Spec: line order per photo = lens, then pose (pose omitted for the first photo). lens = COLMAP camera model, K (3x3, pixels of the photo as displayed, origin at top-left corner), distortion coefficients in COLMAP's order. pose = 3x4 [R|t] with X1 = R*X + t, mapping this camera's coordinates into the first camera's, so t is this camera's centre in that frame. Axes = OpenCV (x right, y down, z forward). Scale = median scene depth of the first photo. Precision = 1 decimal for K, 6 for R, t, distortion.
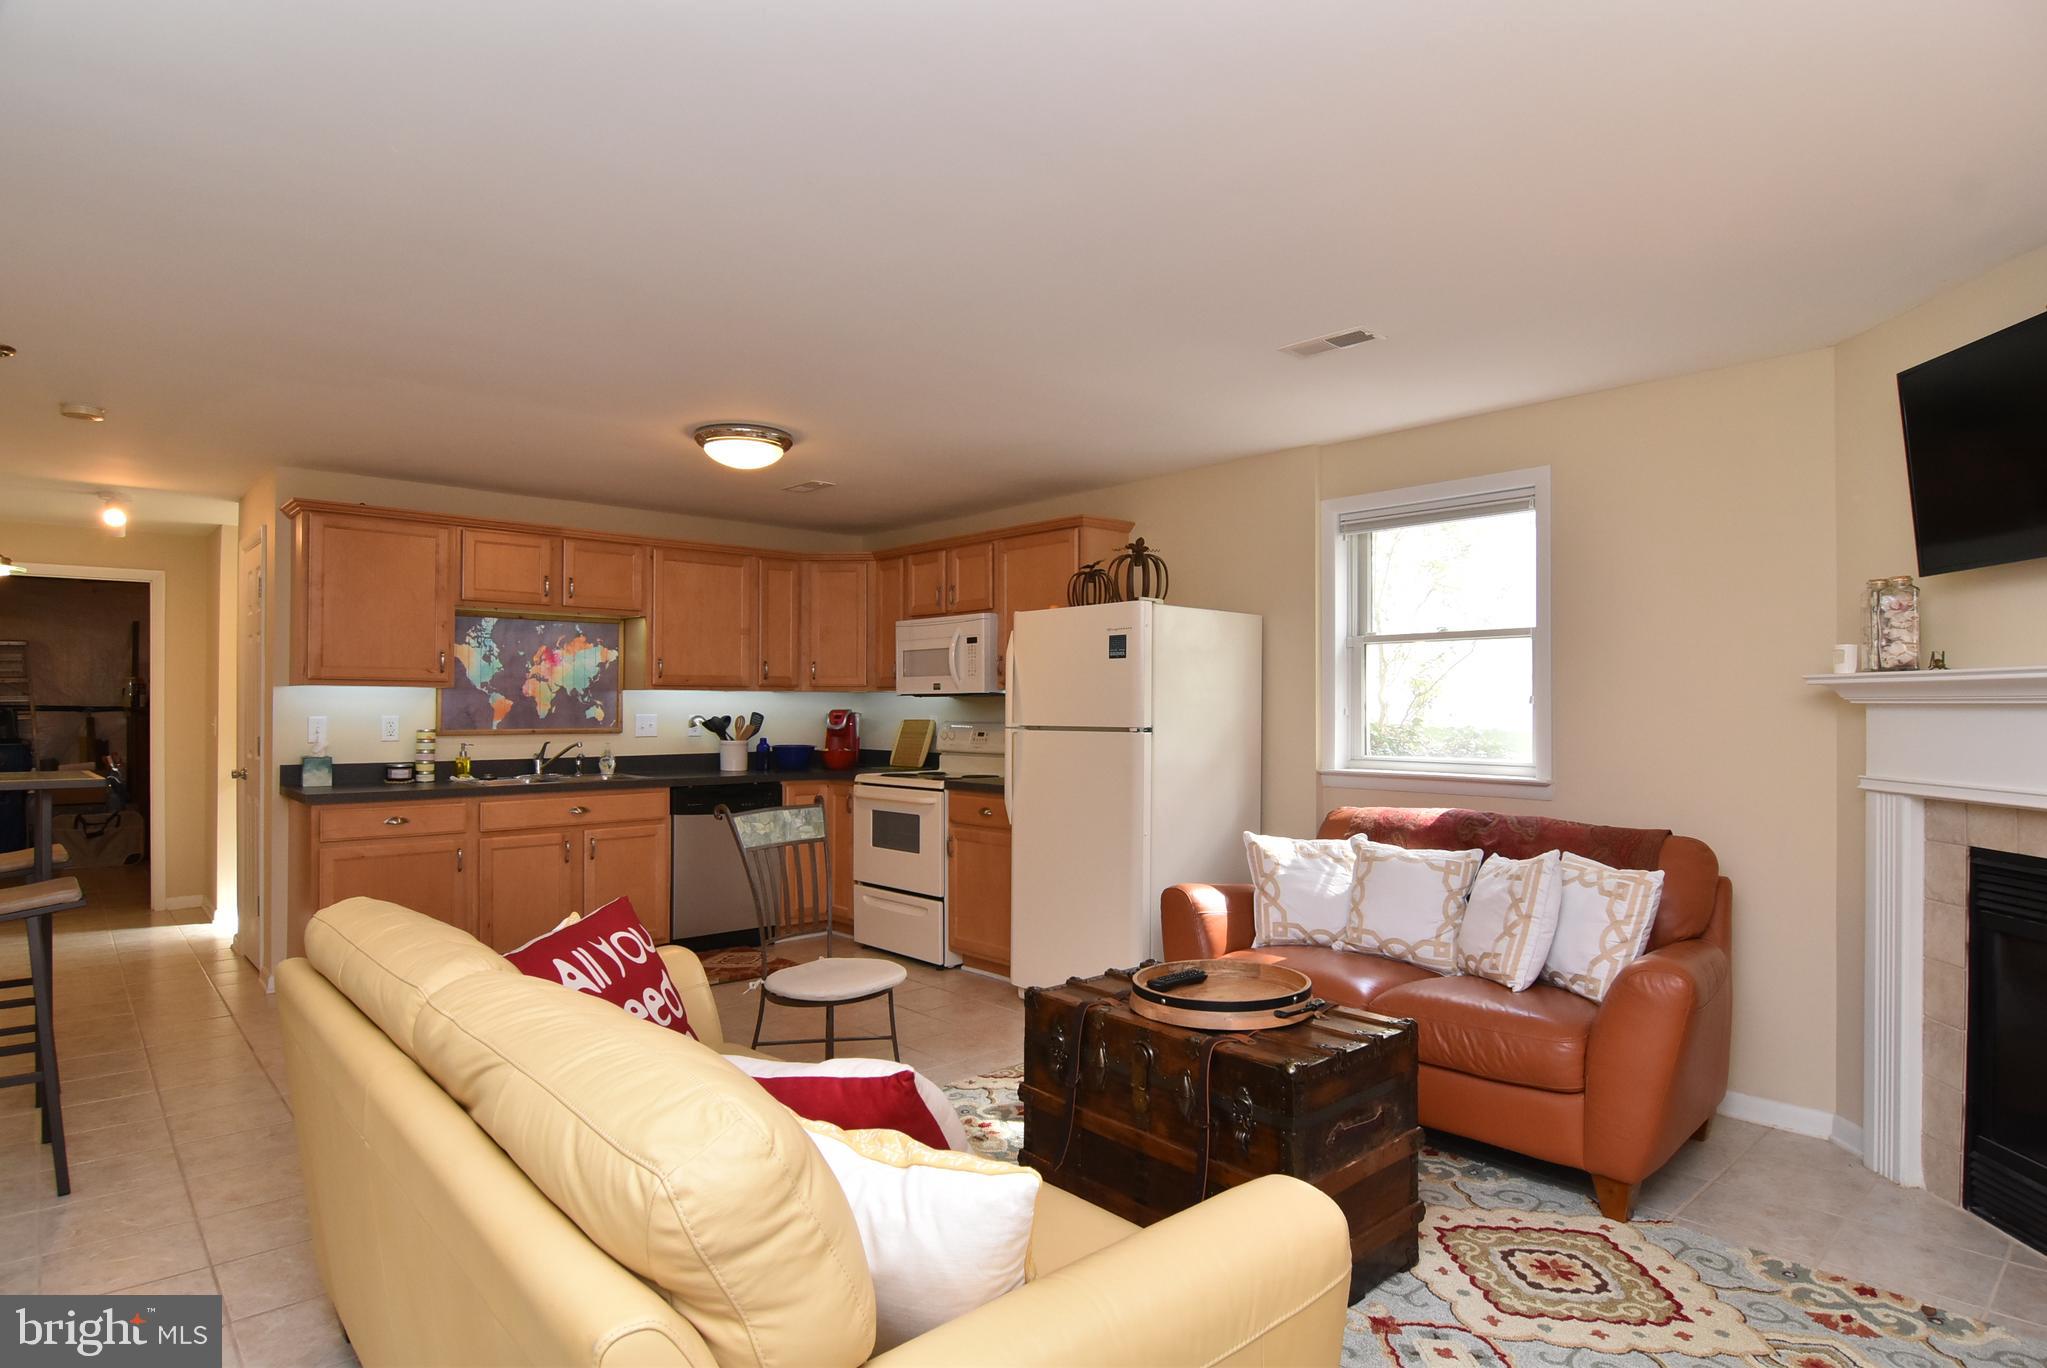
lens RADIAL K [[1098.8, 0, 1028.1], [0, 1098.8, 697.1], [0, 0, 1]] dist [-0.017054, -0.005907]
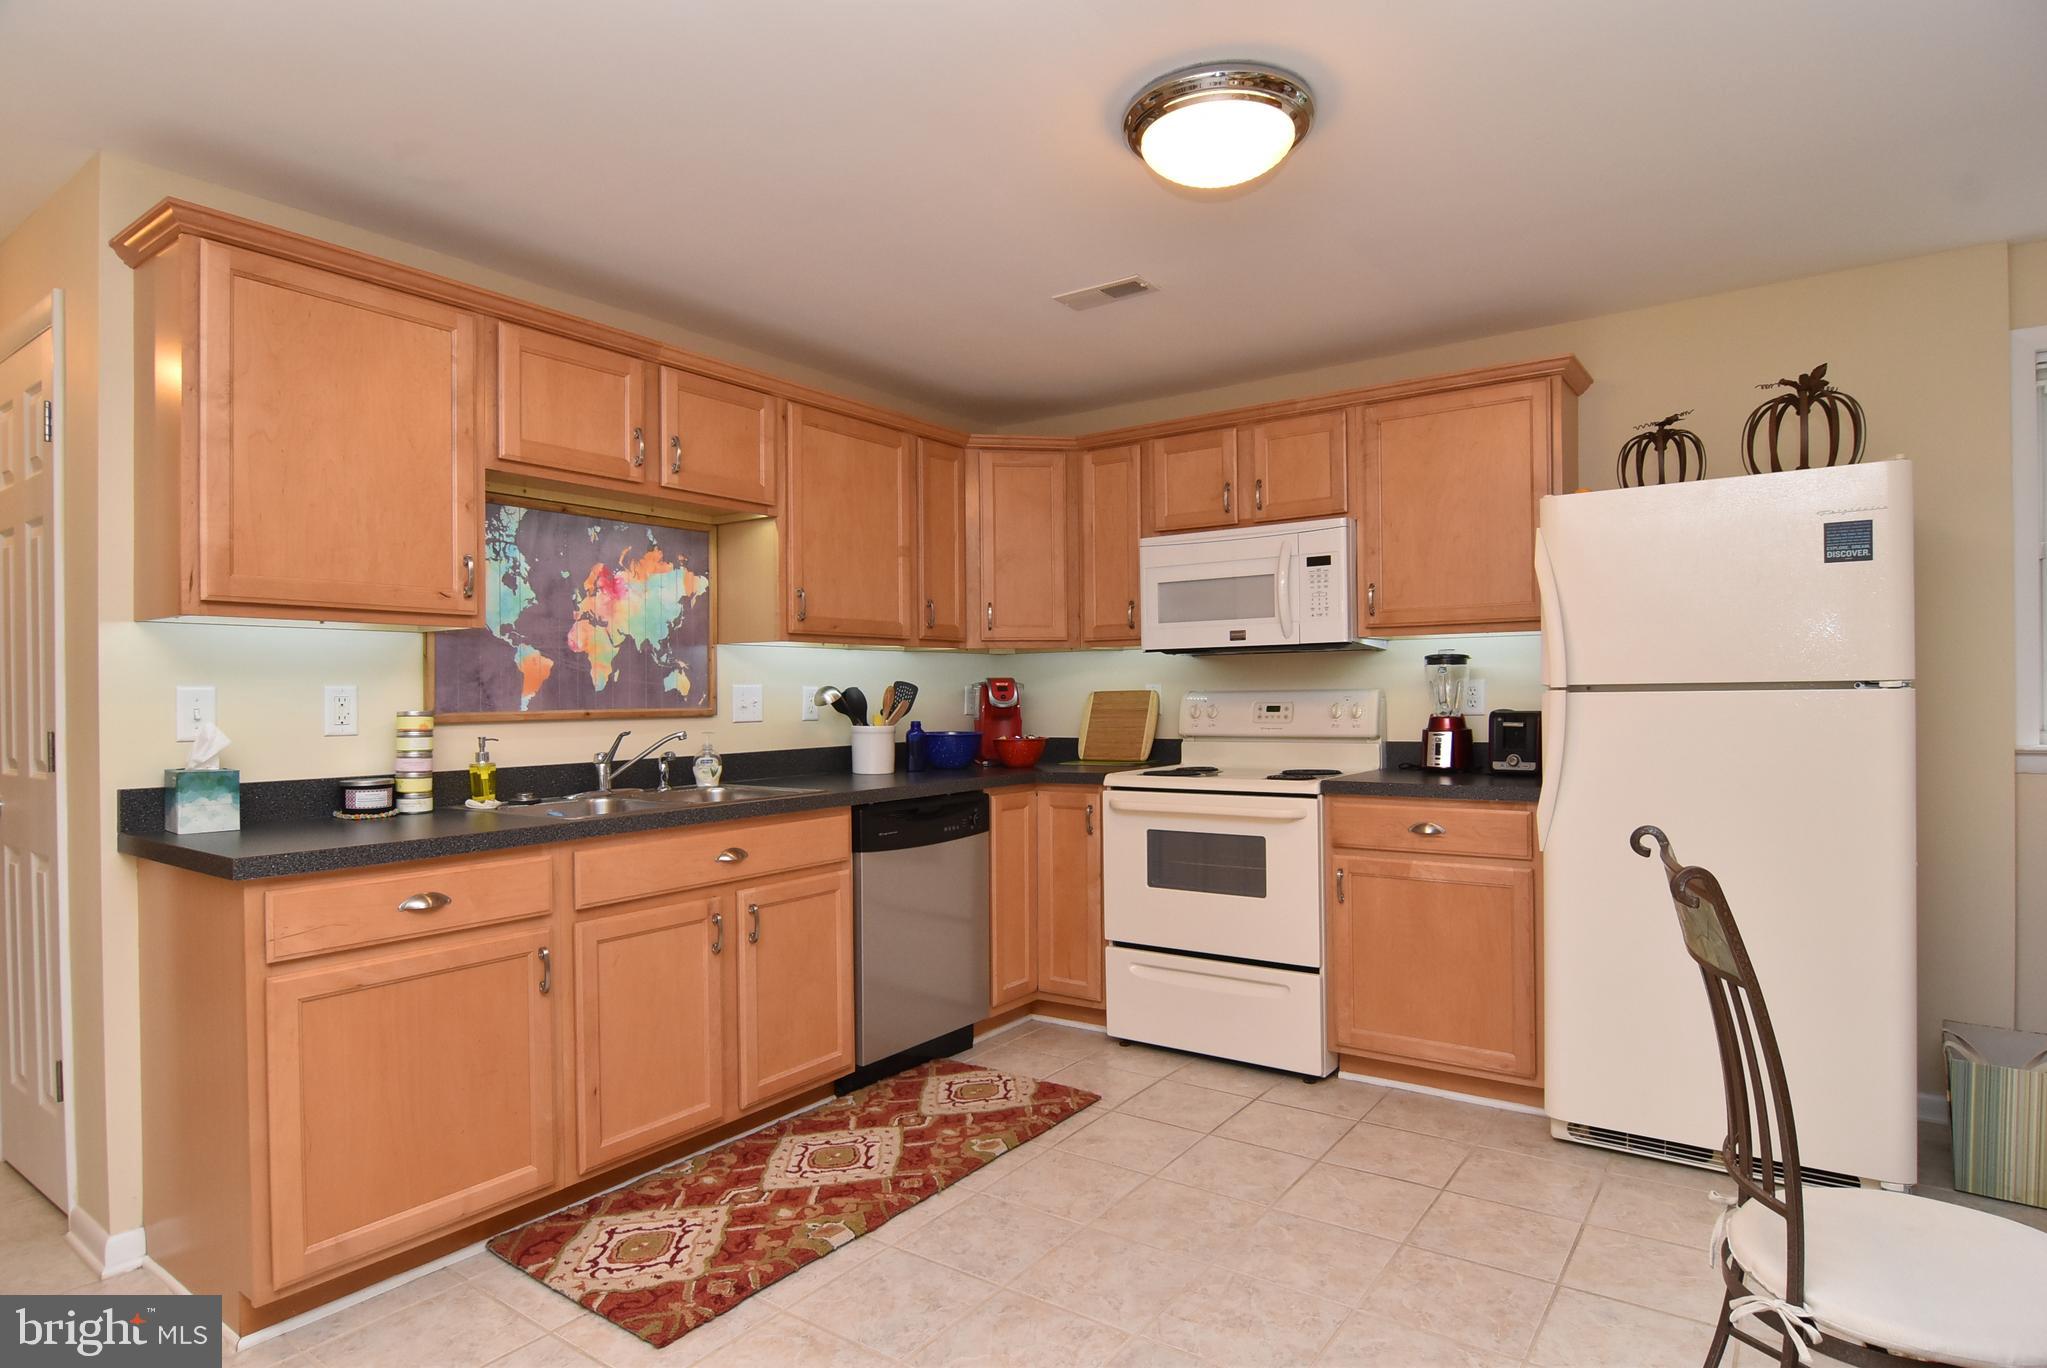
lens RADIAL K [[1098.8, 0, 1028.6], [0, 1098.8, 696.7], [0, 0, 1]] dist [-0.017054, -0.005907]
pose [[0.977807, -0.012795, 0.209119, -0.356421], [0.010923, 0.999889, 0.010105, 0.019585], [-0.209225, -0.007597, 0.977838, 0.411740]]
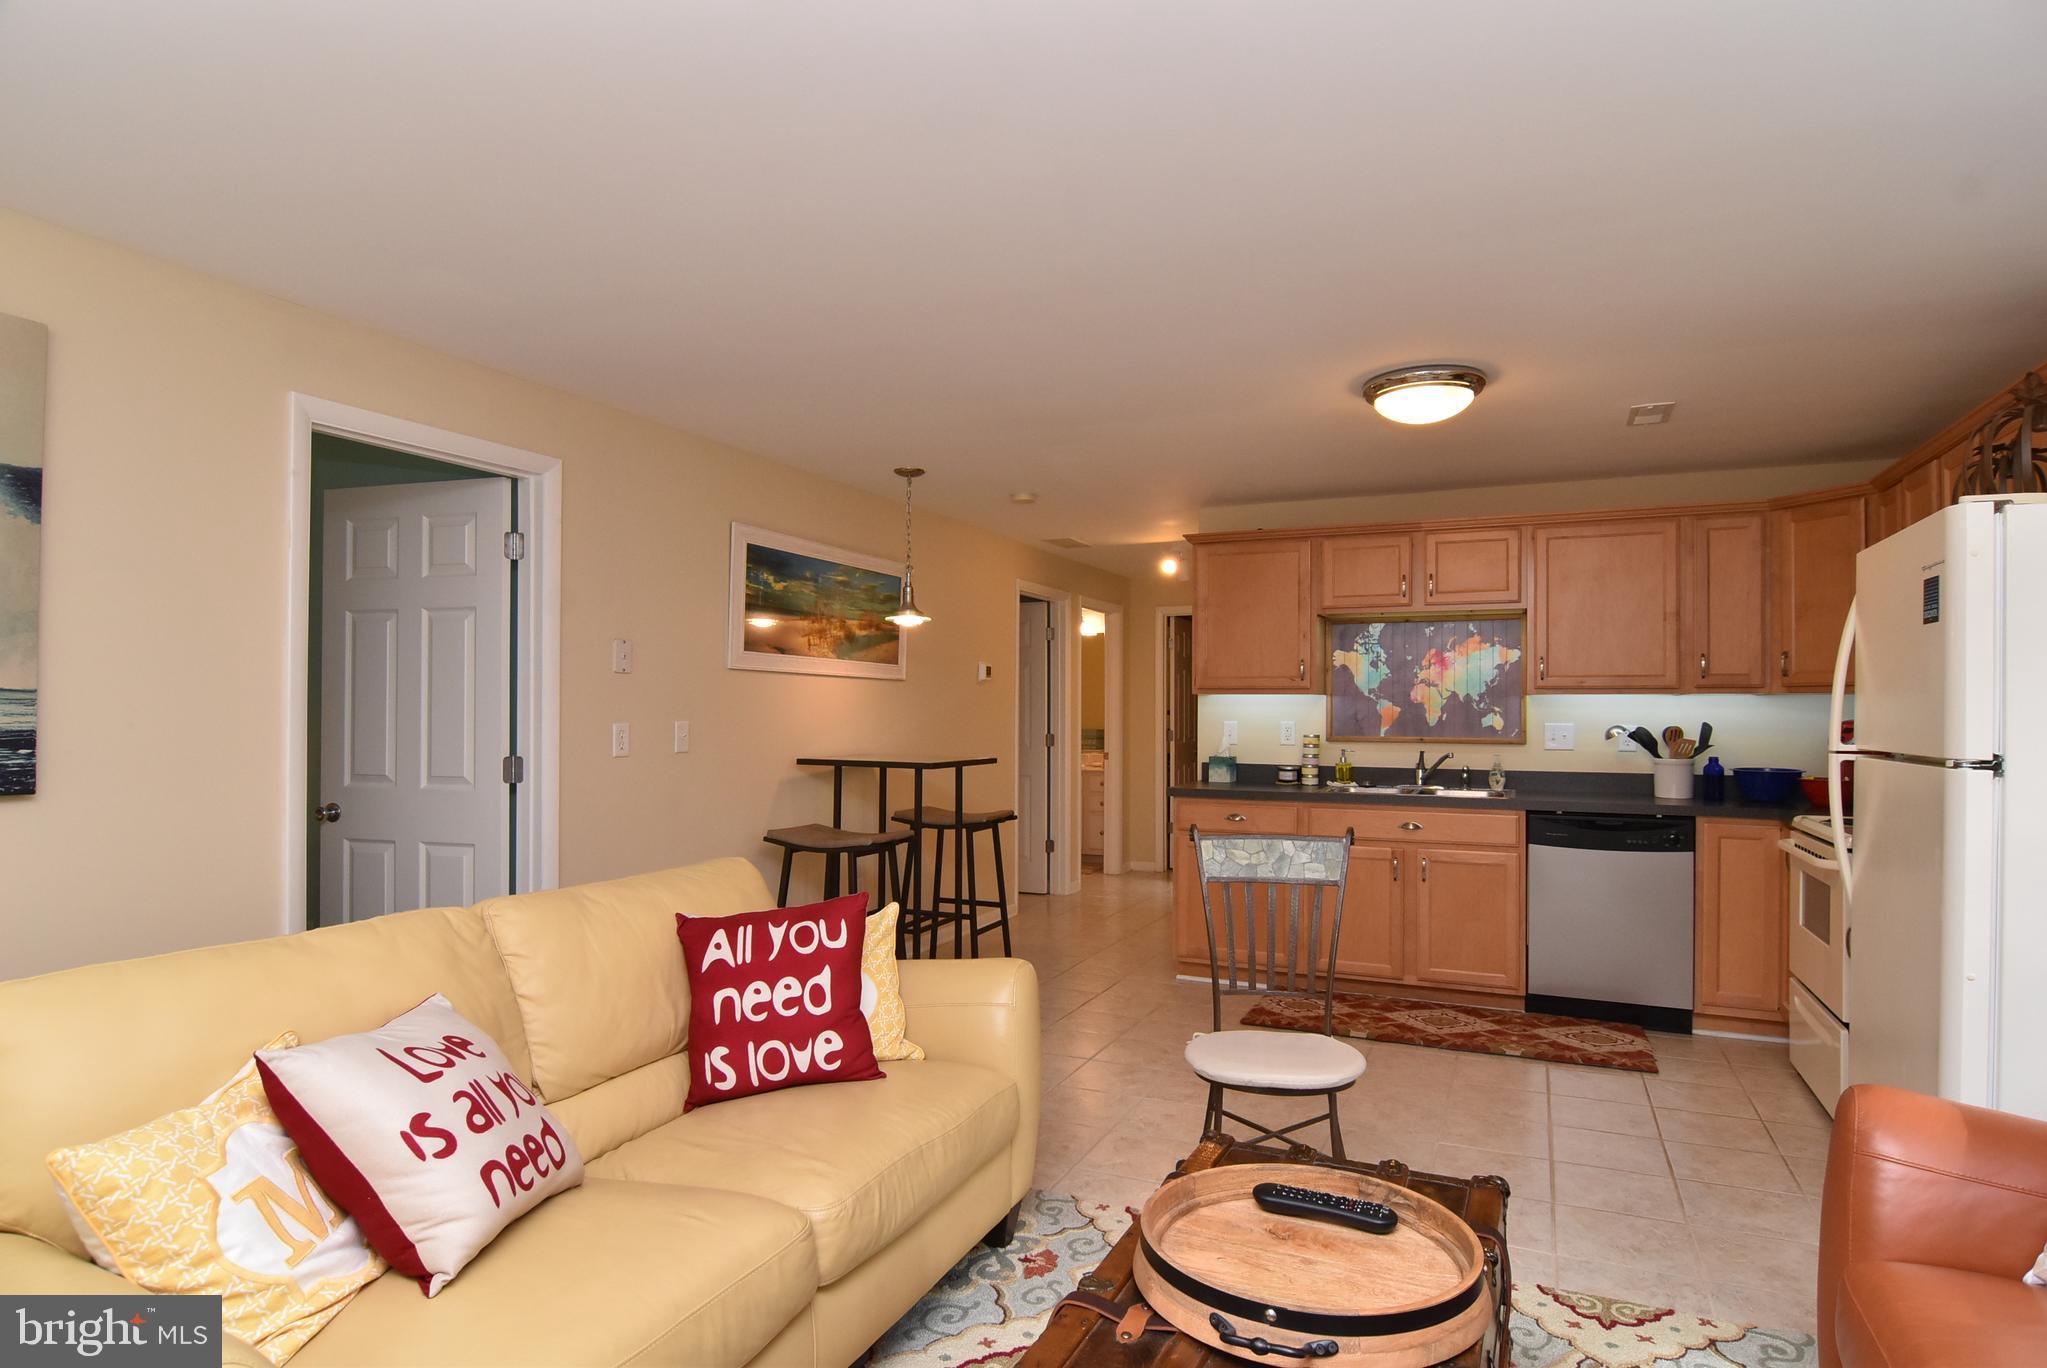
lens RADIAL K [[1098.8, 0, 1025.0], [0, 1098.8, 700.0], [0, 0, 1]] dist [-0.017054, -0.005907]
pose [[0.391386, -0.006812, -0.920201, 0.294637], [0.003157, 0.999977, -0.006059, 0.001655], [0.920221, -0.000534, 0.391399, 0.320550]]
